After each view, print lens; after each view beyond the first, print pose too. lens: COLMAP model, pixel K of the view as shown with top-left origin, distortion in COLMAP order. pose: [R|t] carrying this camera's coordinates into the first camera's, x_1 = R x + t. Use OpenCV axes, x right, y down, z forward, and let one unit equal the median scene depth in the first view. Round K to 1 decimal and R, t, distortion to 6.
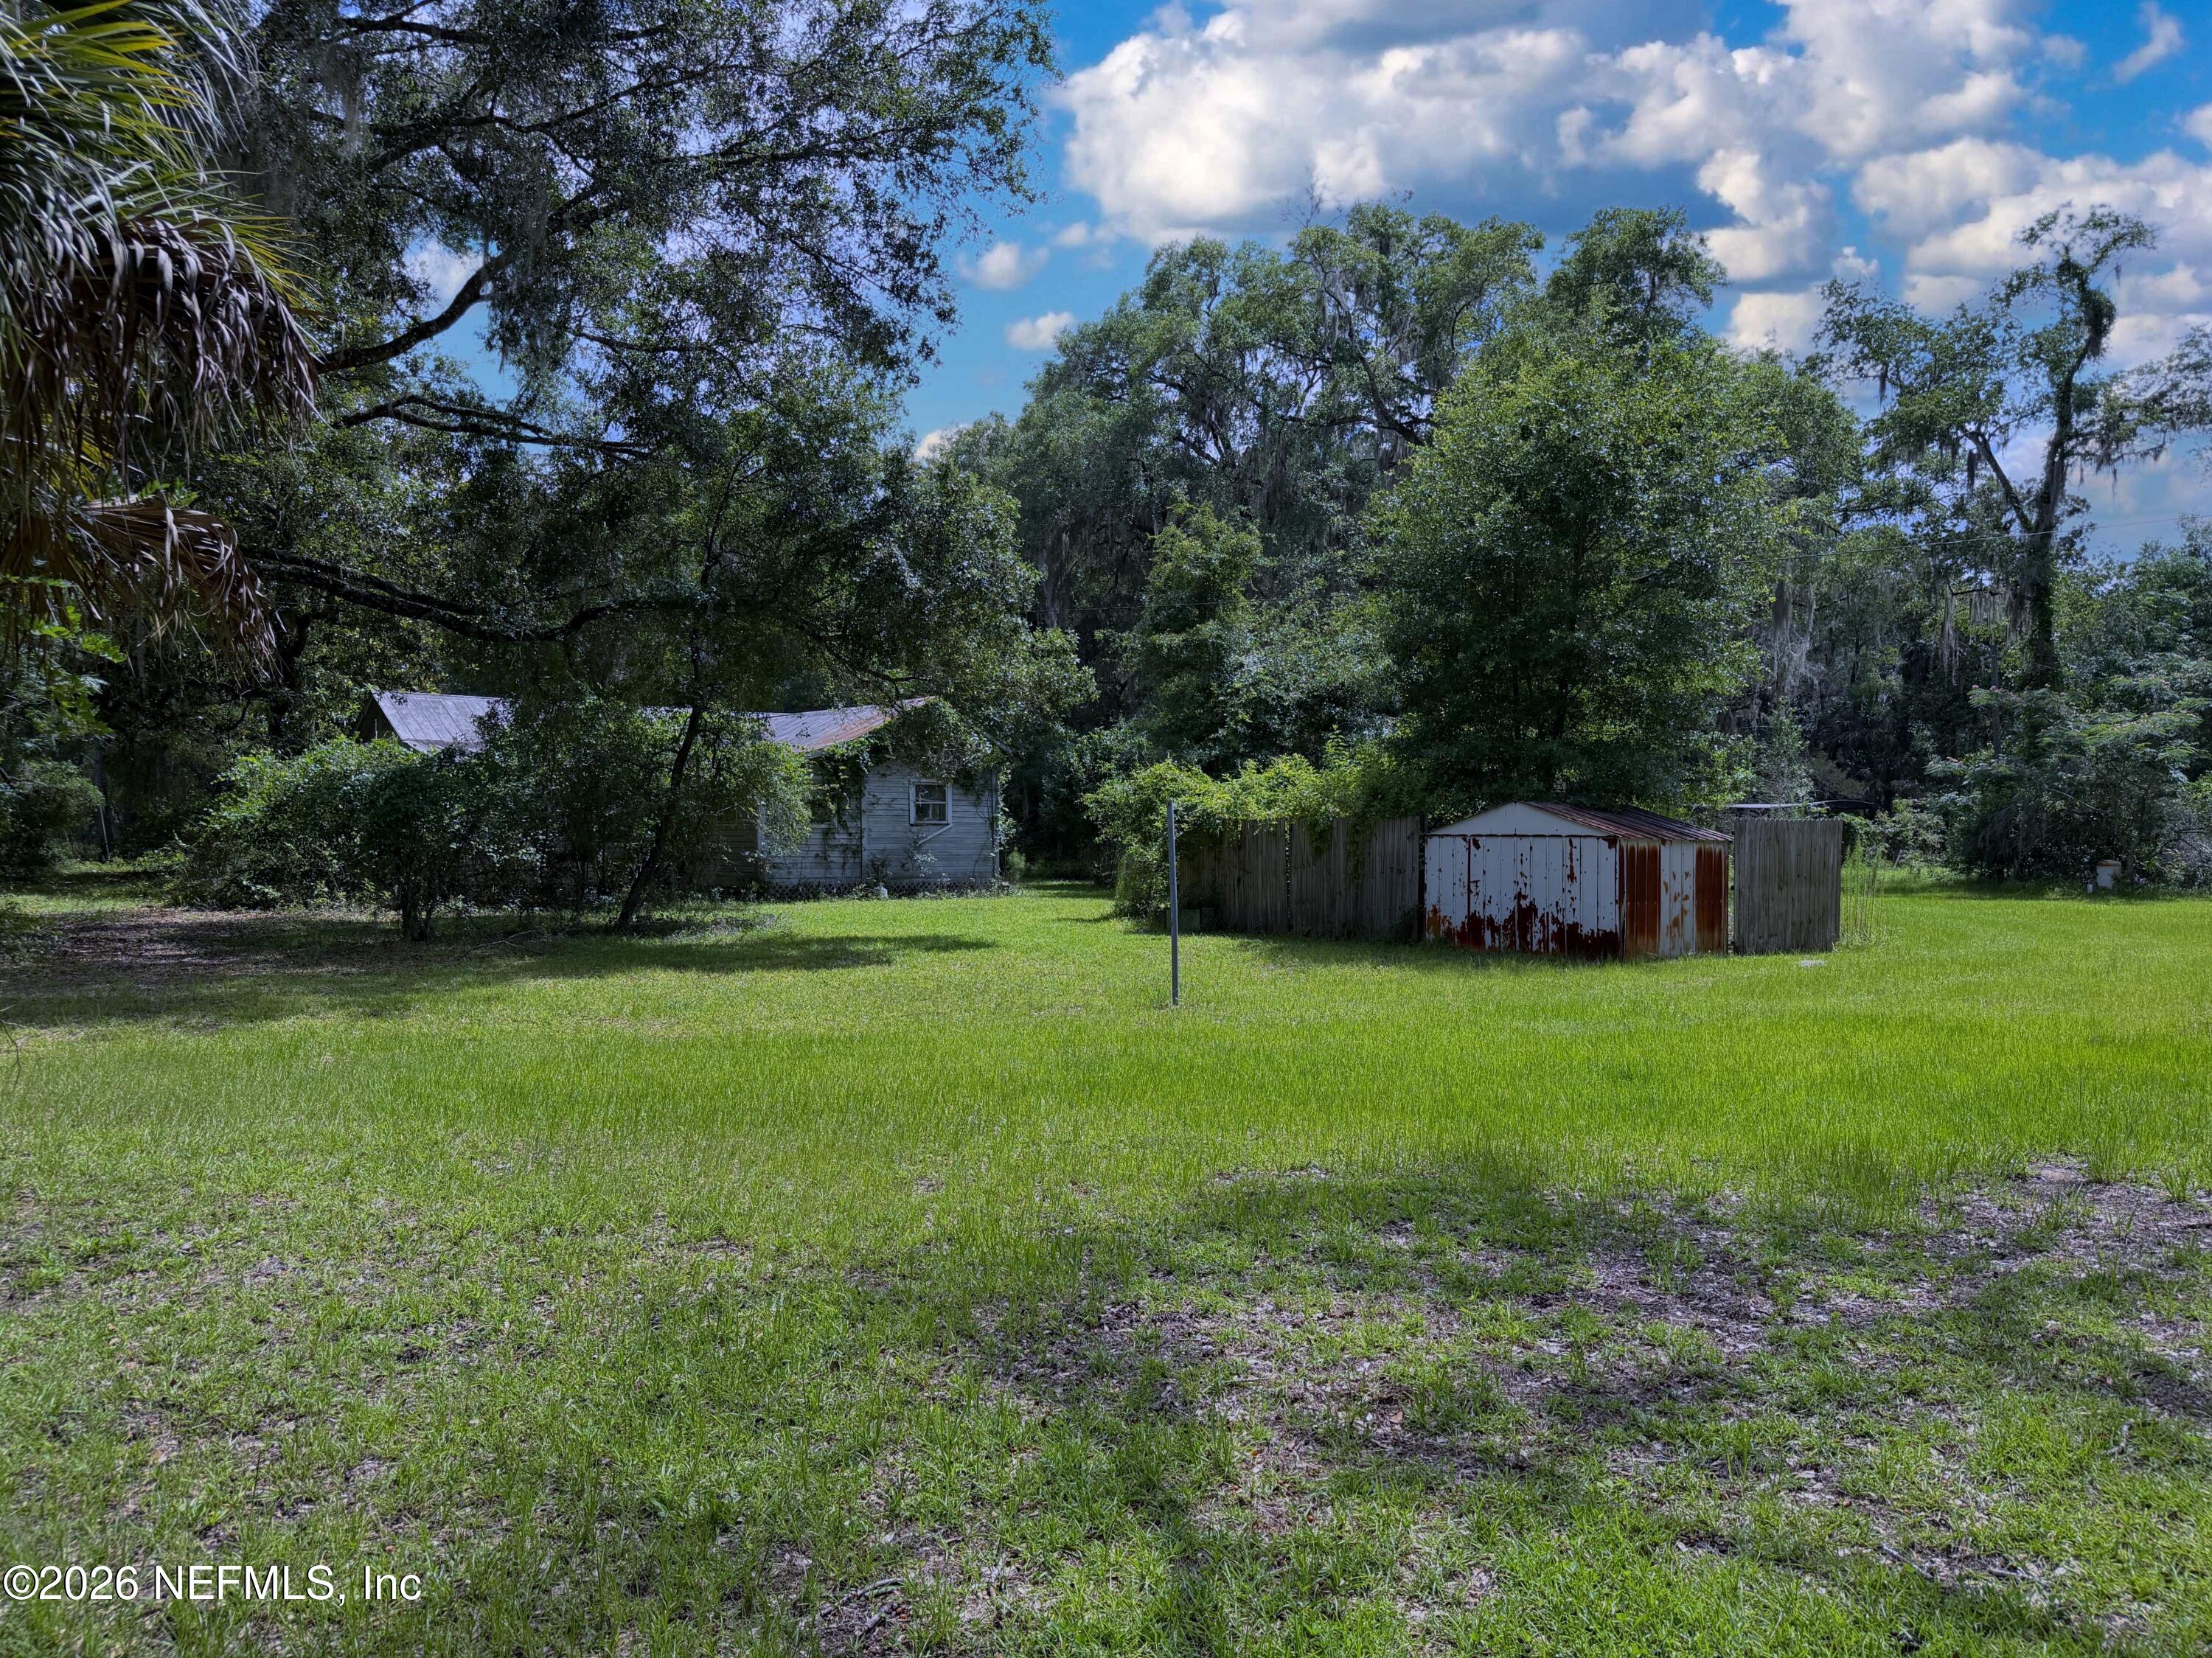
lens RADIAL K [[1552.2, 0, 1102.9], [0, 1552.2, 837.7], [0, 0, 1]] dist [-0.067616, 0.000878]
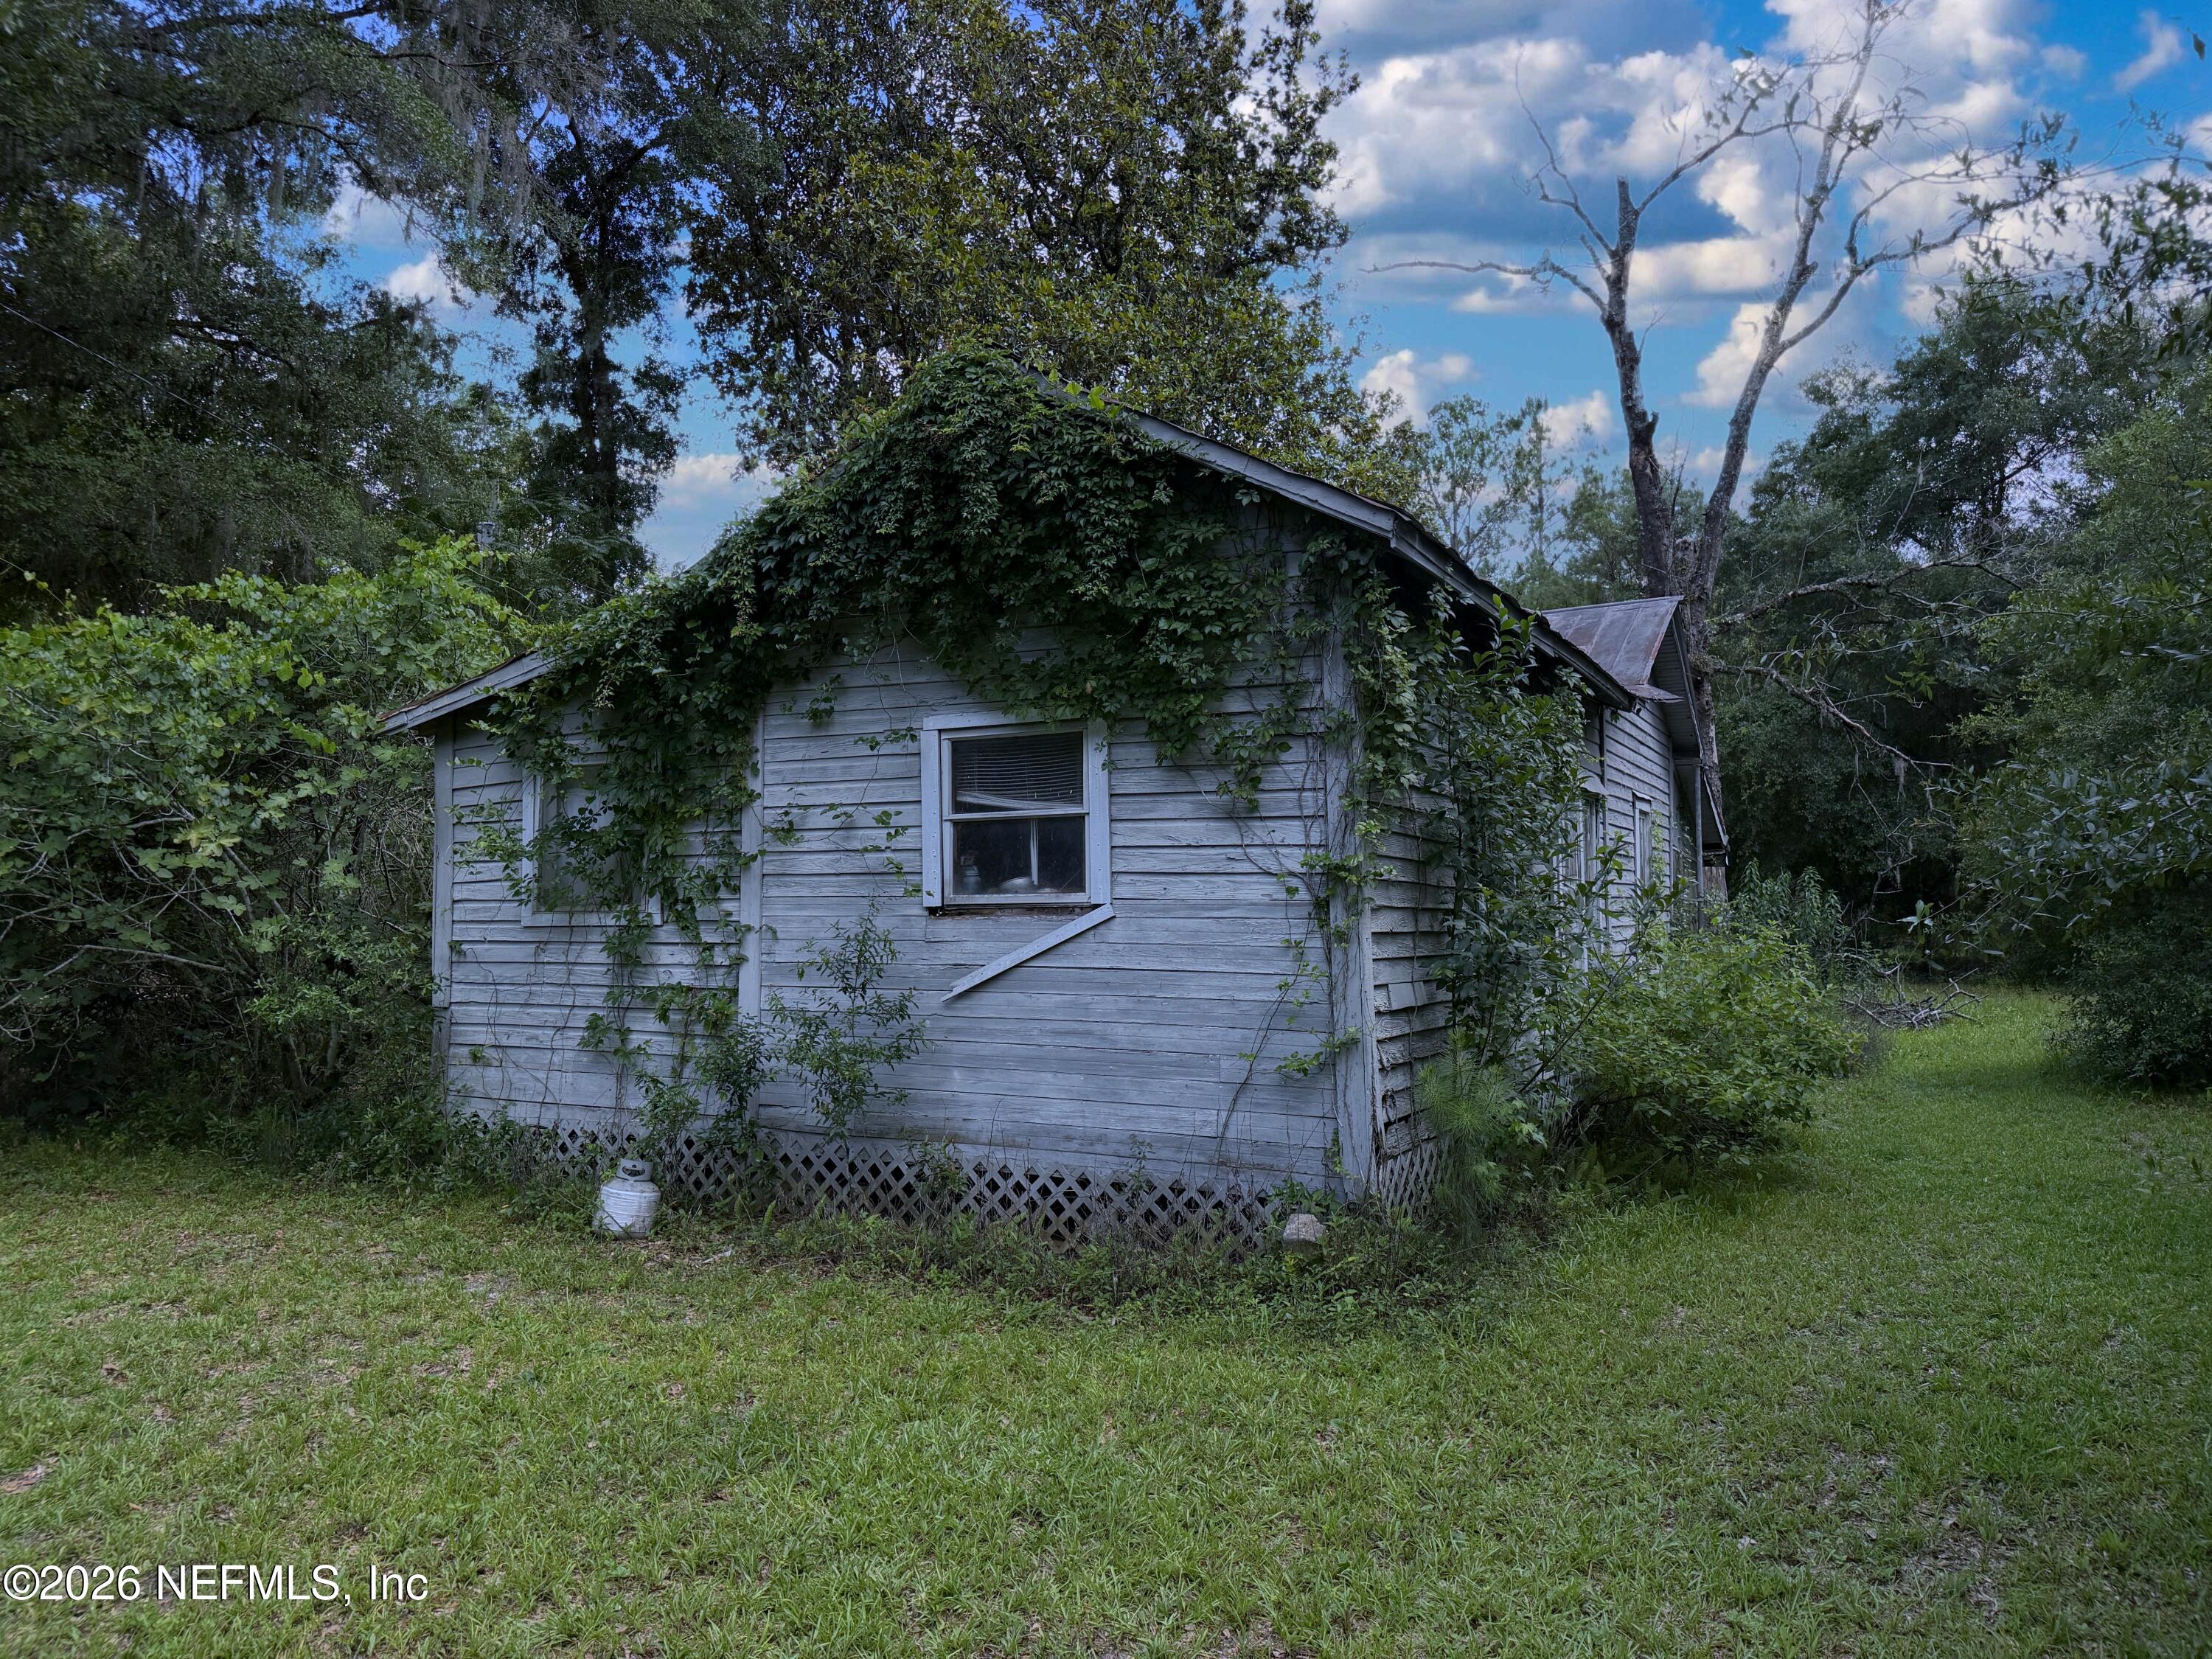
lens RADIAL K [[1552.4, 0, 1103.1], [0, 1552.4, 836.1], [0, 0, 1]] dist [-0.067616, 0.000878]
pose [[0.999948, -0.009563, -0.003613, -0.254168], [0.009521, 0.999889, -0.011450, -0.051593], [0.003722, 0.011415, 0.999928, 2.025485]]
